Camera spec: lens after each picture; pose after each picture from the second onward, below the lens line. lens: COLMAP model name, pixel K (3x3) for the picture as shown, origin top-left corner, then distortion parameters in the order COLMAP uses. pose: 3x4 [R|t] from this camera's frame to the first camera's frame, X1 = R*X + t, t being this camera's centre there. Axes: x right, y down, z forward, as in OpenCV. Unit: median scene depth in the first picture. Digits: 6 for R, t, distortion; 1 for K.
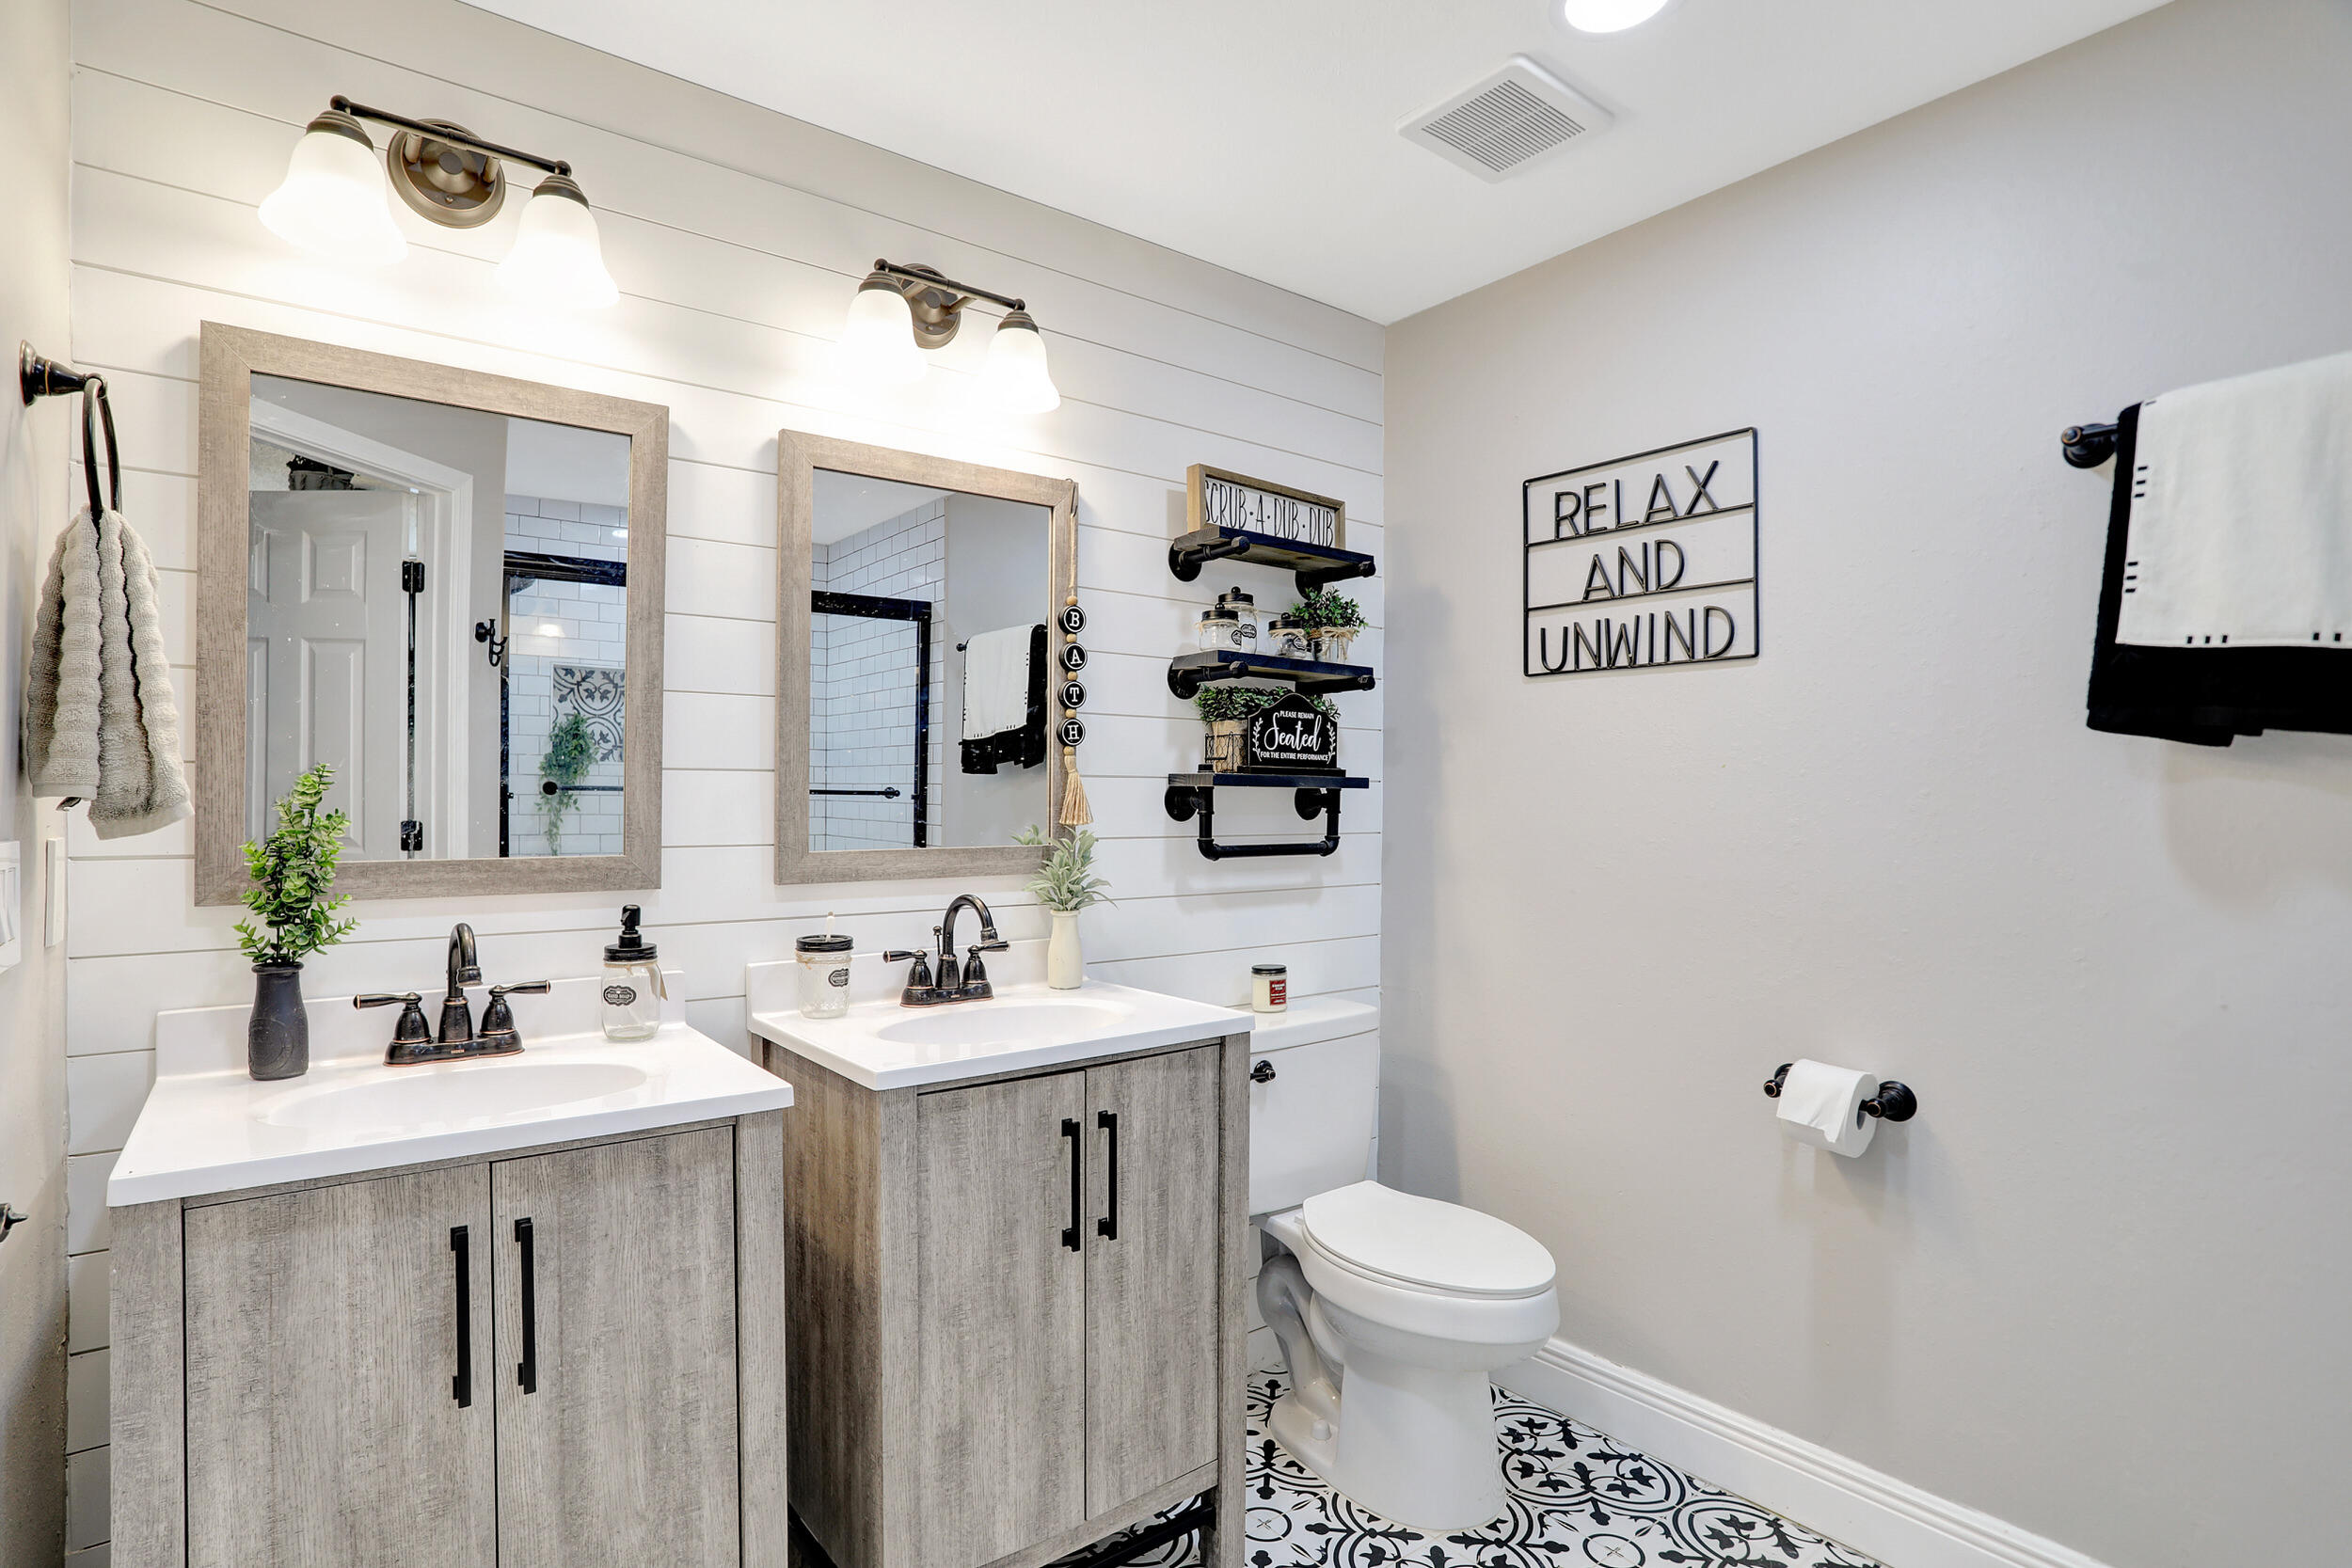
lens RADIAL K [[1244.6, 0, 1175.2], [0, 1244.6, 801.3], [0, 0, 1]] dist [-0.068515, 0.000357]
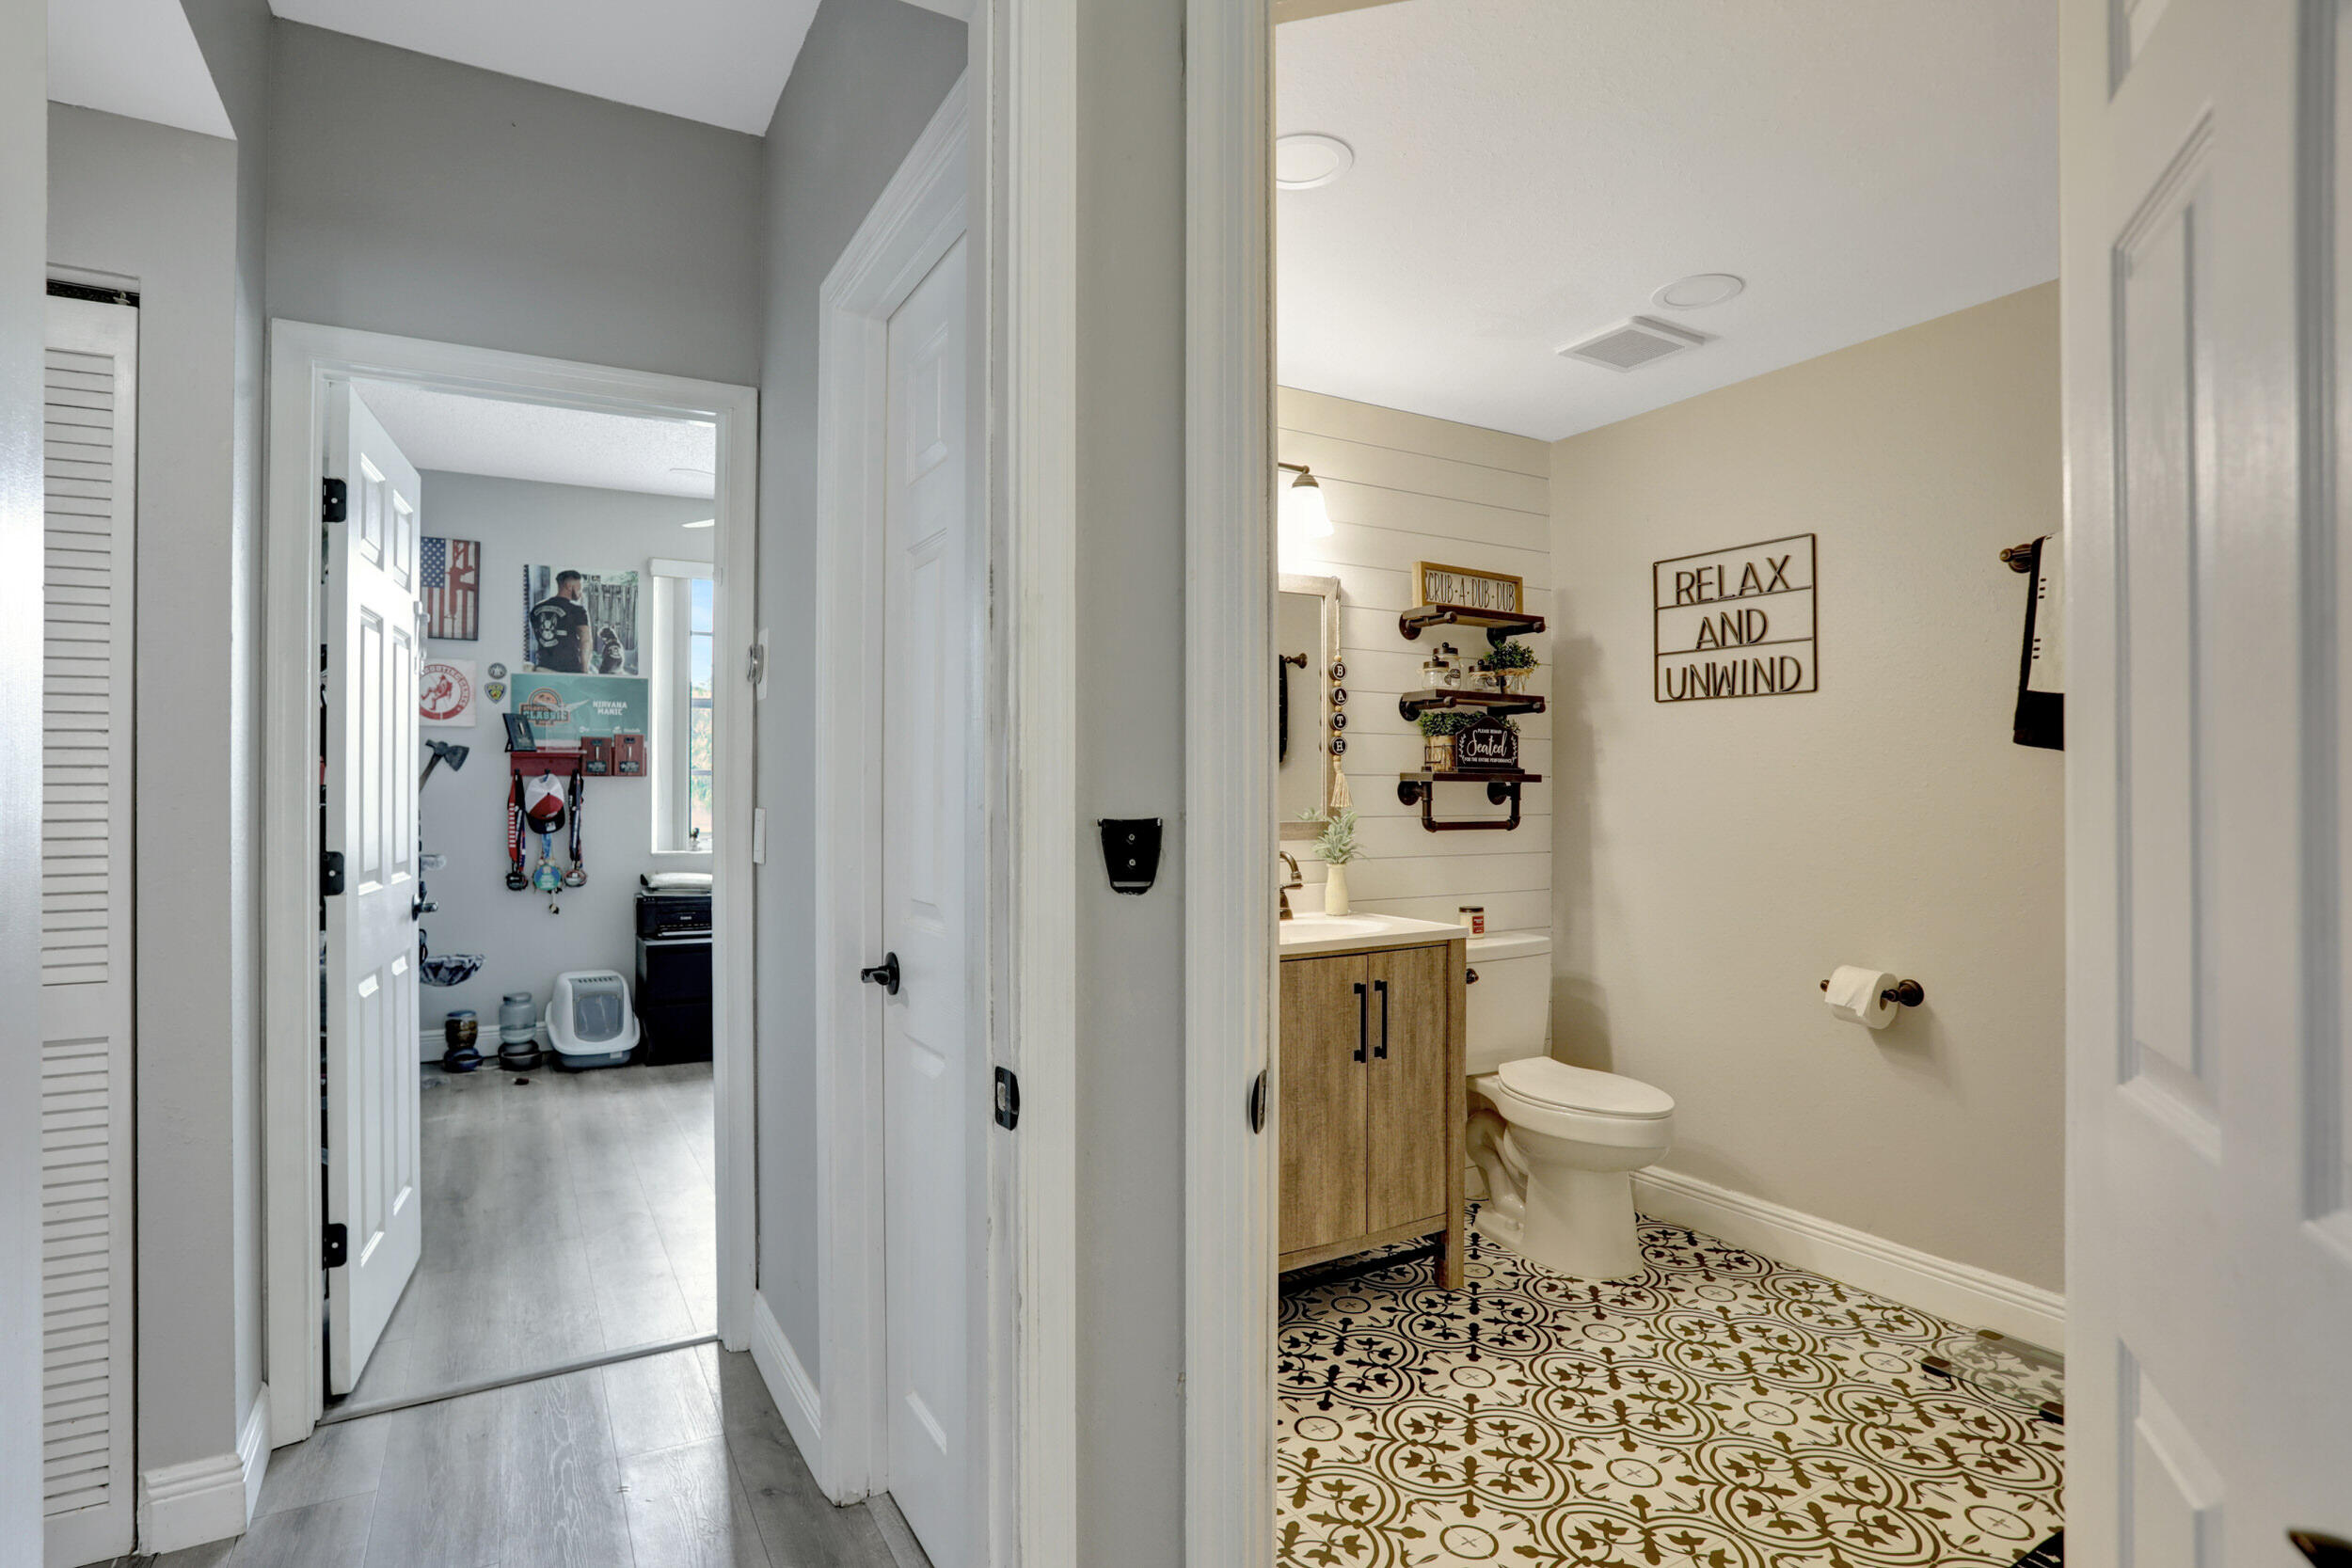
lens RADIAL K [[1195.2, 0, 1165.4], [0, 1195.2, 762.5], [0, 0, 1]] dist [-0.058202, 0.022610]
pose [[0.988586, -0.005658, -0.150554, -0.073688], [0.001879, 0.999680, -0.025231, 0.000606], [0.150649, 0.024660, 0.988280, -0.463032]]
